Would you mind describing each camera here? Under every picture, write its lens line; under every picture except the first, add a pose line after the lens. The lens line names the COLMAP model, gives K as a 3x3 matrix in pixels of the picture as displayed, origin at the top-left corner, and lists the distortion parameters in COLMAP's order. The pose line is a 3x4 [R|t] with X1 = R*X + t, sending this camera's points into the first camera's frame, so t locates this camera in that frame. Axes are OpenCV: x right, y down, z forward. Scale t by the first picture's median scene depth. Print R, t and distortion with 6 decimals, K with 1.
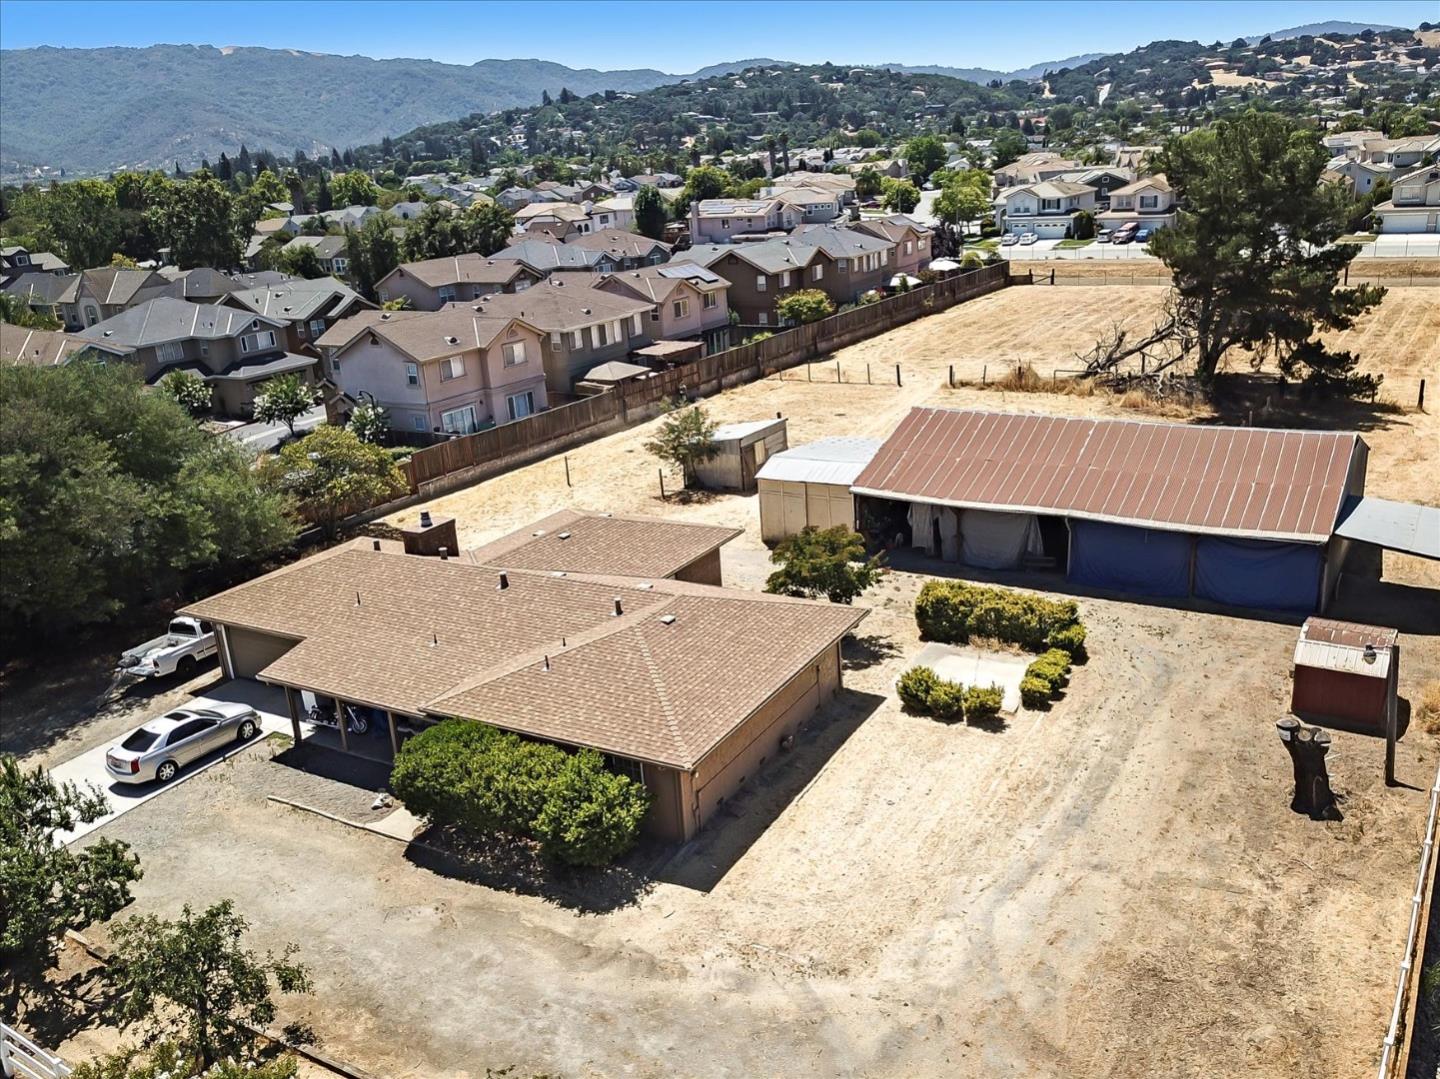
lens RADIAL K [[1191.2, 0, 720.0], [0, 1191.2, 539.5], [0, 0, 1]] dist [0.002072, 0.005860]
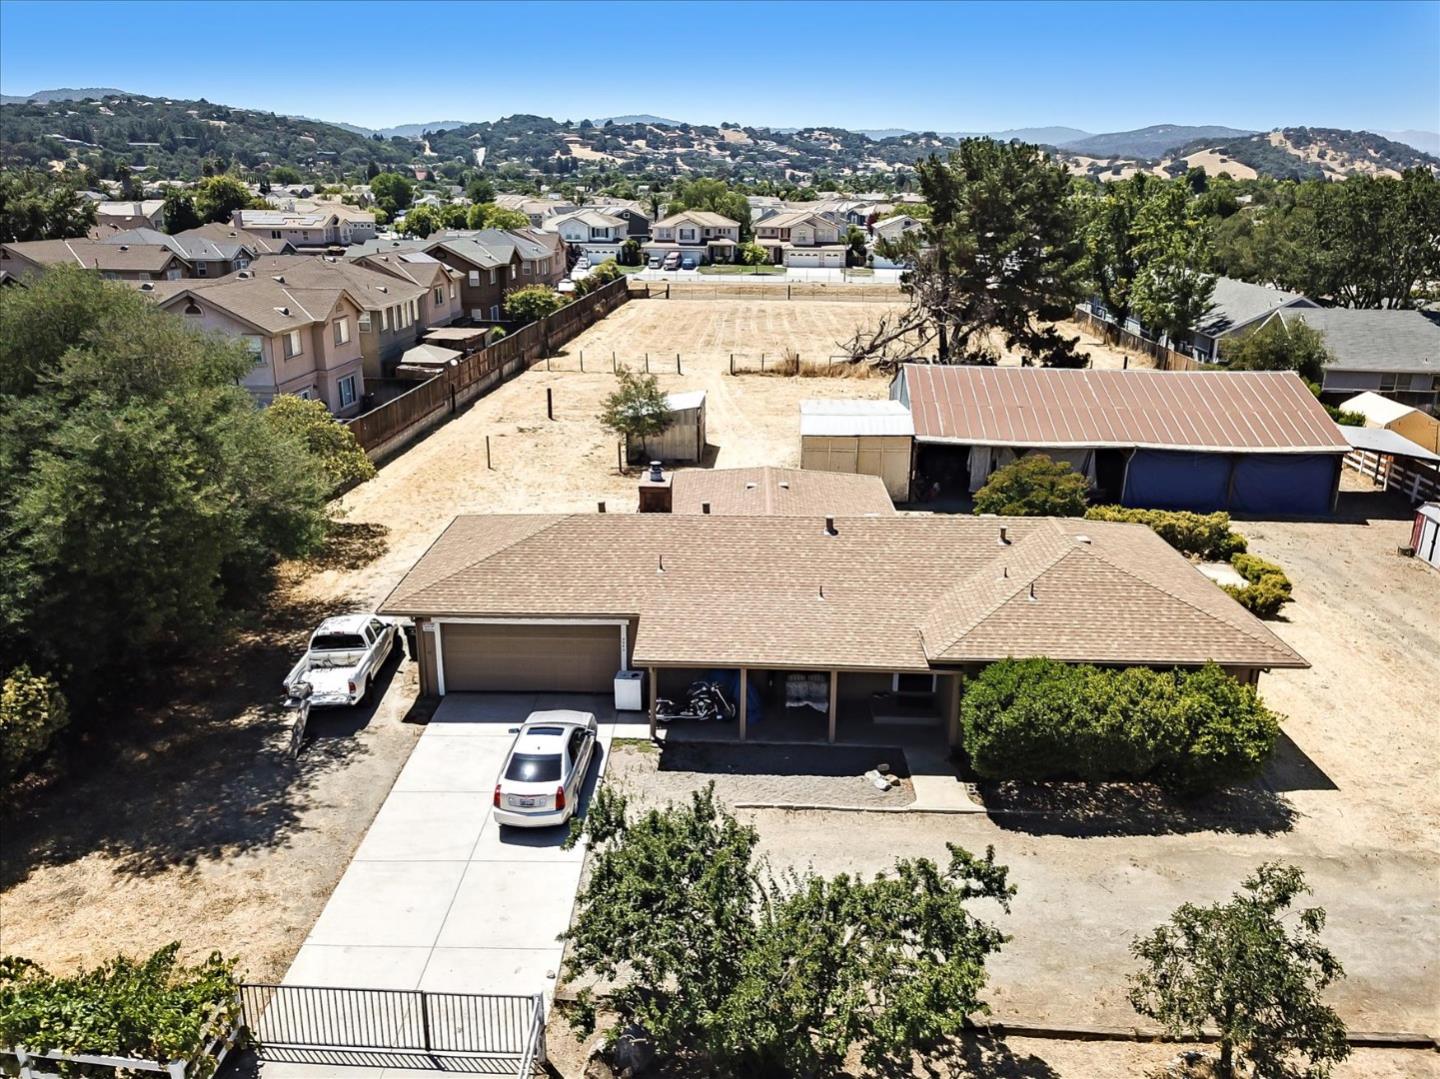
lens RADIAL K [[1120.3, 0, 720.0], [0, 1120.3, 539.5], [0, 0, 1]] dist [0.005598, 0.000128]
pose [[0.874063, -0.077655, 0.479567, -0.135070], [0.089943, 0.995943, -0.002660, 0.008301], [-0.477415, 0.045459, 0.877501, 0.067367]]
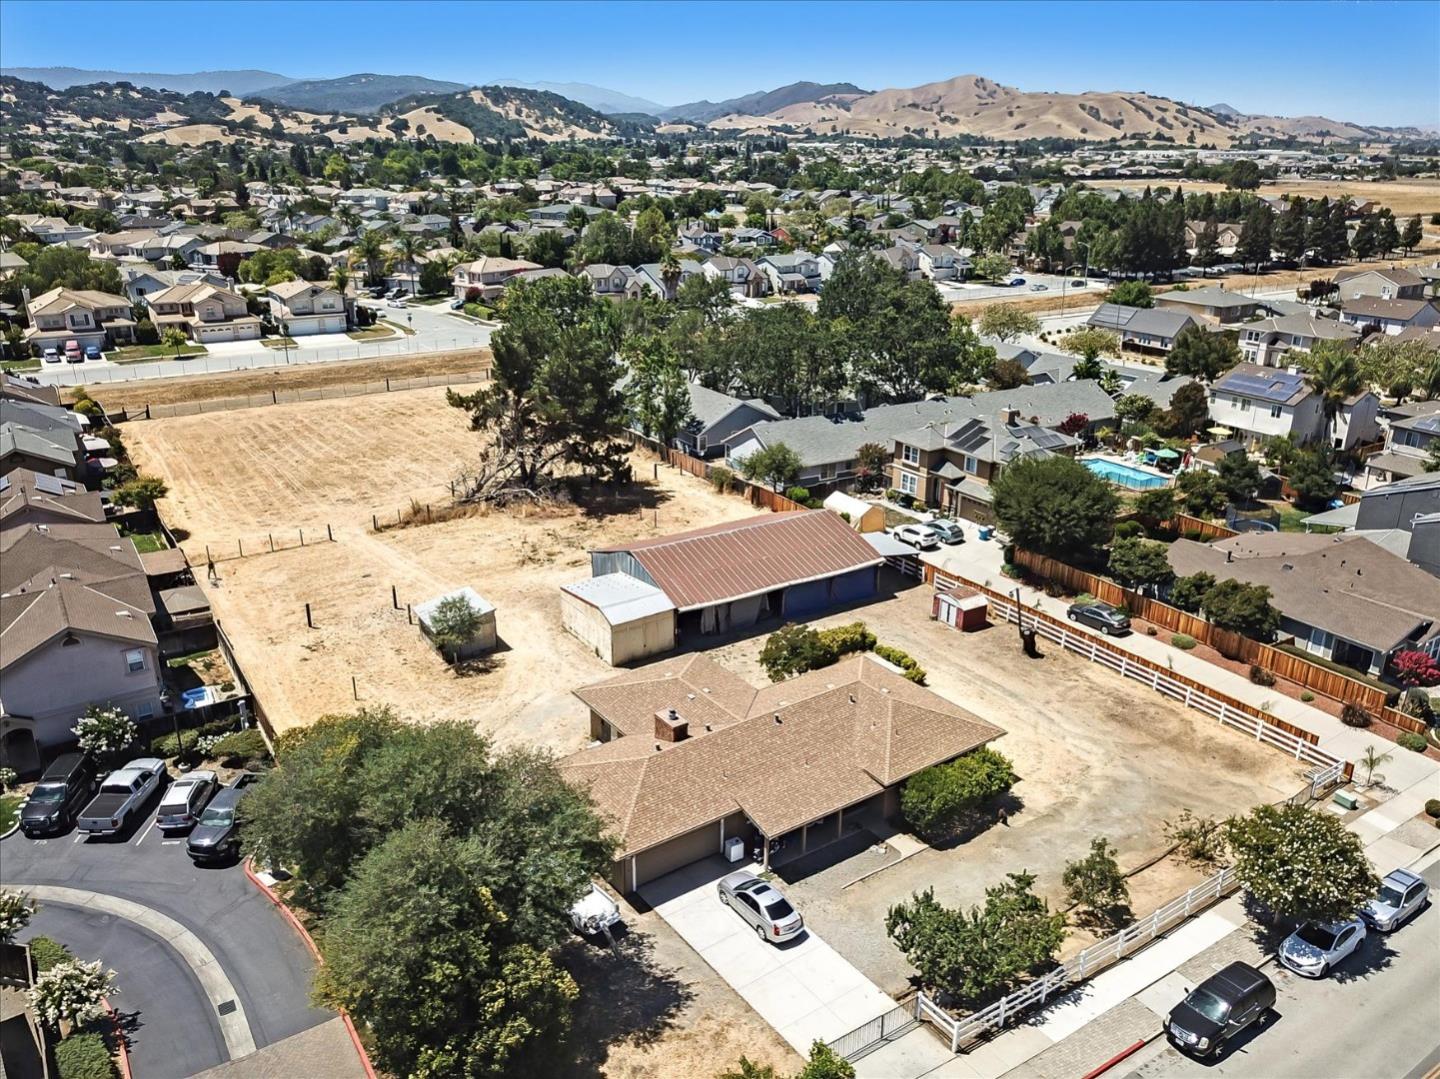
lens RADIAL K [[1101.9, 0, 720.0], [0, 1101.9, 539.5], [0, 0, 1]] dist [0.001206, 0.005776]
pose [[0.413768, -0.247598, 0.876066, -0.301557], [0.257019, 0.954929, 0.148496, -0.090576], [-0.873348, 0.163722, 0.458757, 0.073902]]
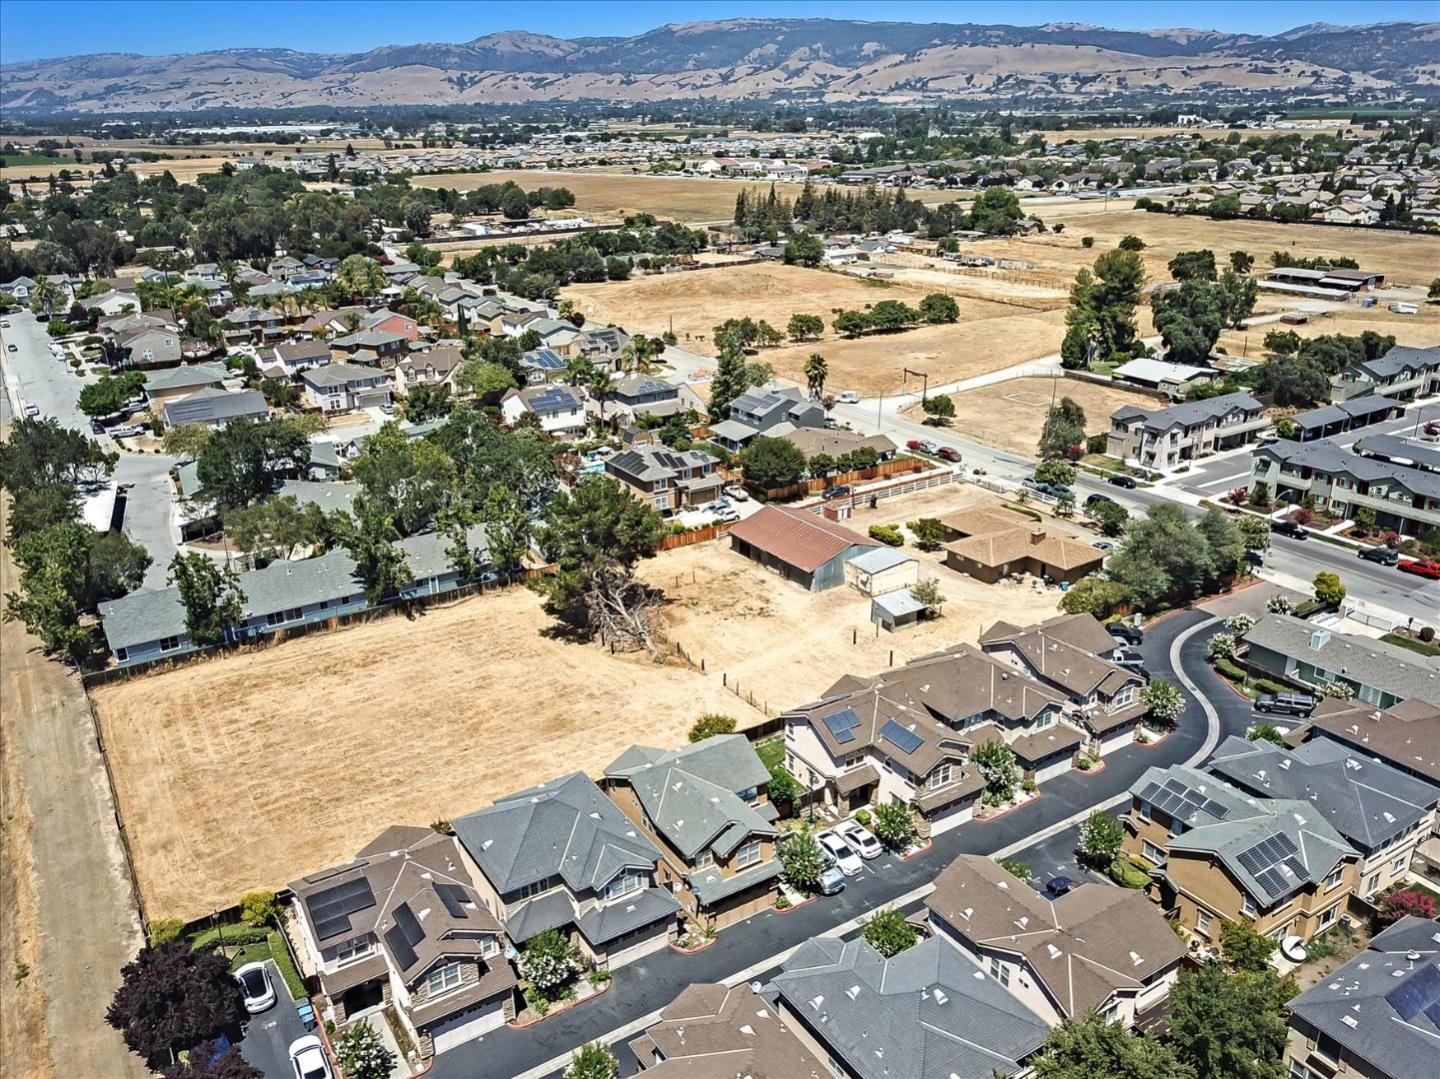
lens RADIAL K [[1160.5, 0, 720.0], [0, 1160.5, 539.5], [0, 0, 1]] dist [0.008673, 0.000331]
pose [[-0.896579, -0.074029, 0.436653, -0.204260], [0.215681, 0.788135, 0.576476, -0.489945], [-0.386817, 0.611034, -0.690659, 0.848966]]
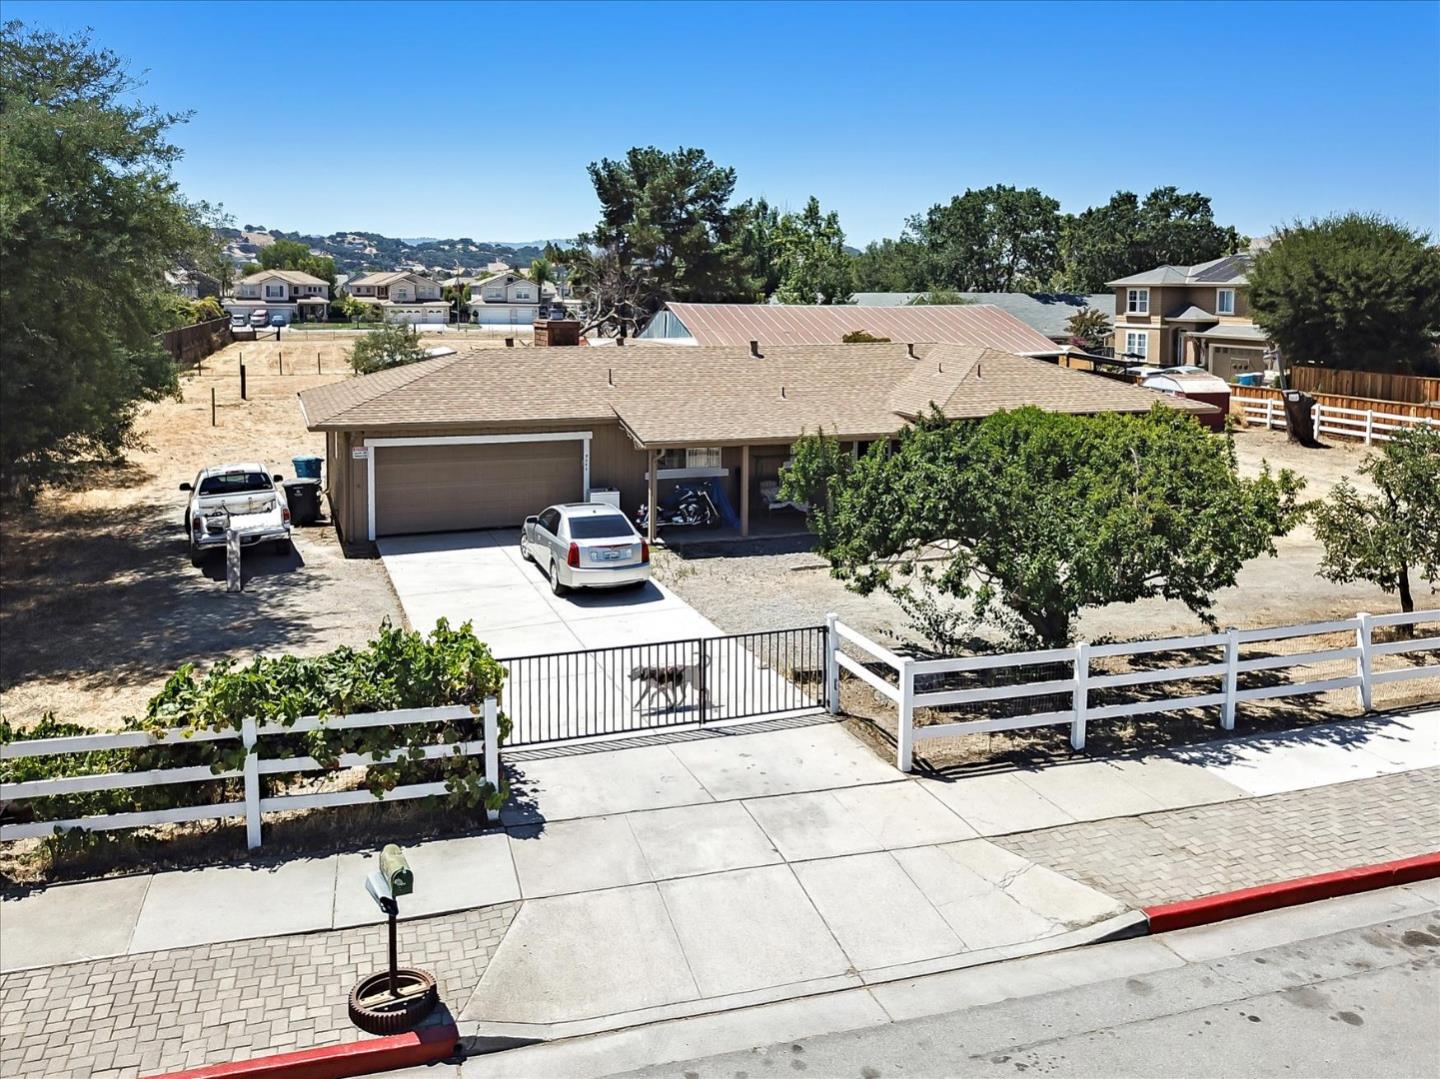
lens RADIAL K [[1160.1, 0, 721.0], [0, 1160.1, 363.1], [0, 0, 1]] dist [-0.002870, -0.002998]
pose [[0.625131, 0.019809, 0.780268, -0.177634], [0.199936, 0.962260, -0.184613, 0.040595], [-0.754478, 0.271411, 0.597578, 0.109226]]
